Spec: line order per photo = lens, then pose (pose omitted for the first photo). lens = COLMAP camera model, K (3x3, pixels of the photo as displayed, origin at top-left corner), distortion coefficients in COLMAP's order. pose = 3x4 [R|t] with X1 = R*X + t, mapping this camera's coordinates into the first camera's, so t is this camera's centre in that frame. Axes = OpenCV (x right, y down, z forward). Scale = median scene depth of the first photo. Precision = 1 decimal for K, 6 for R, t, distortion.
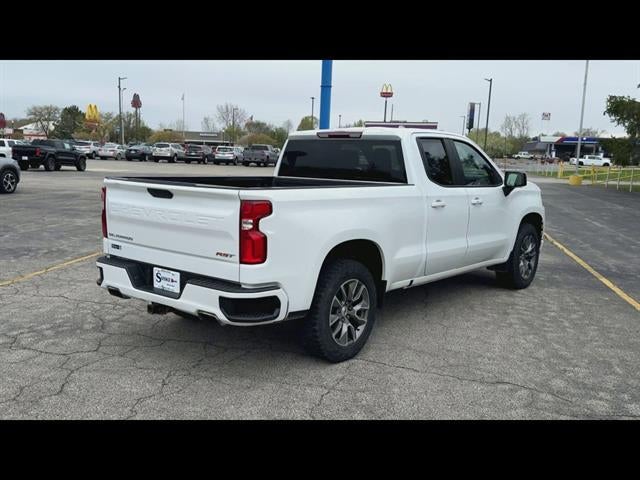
lens RADIAL K [[614.1, 0, 300.3], [0, 614.1, 246.3], [0, 0, 1]] dist [0.155730, -0.296799]
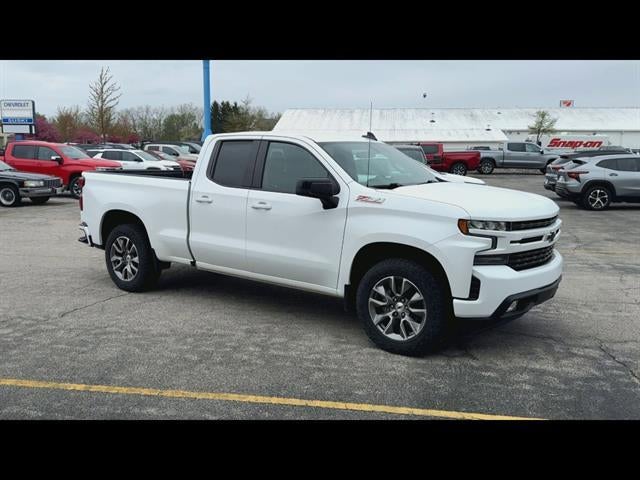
lens RADIAL K [[614.1, 0, 300.3], [0, 614.1, 246.3], [0, 0, 1]] dist [0.155730, -0.296799]
pose [[0.036746, 0.129344, -0.990919, 1.315066], [-0.164624, 0.978824, 0.121661, -0.146320], [0.985672, 0.158659, 0.057261, 1.099184]]
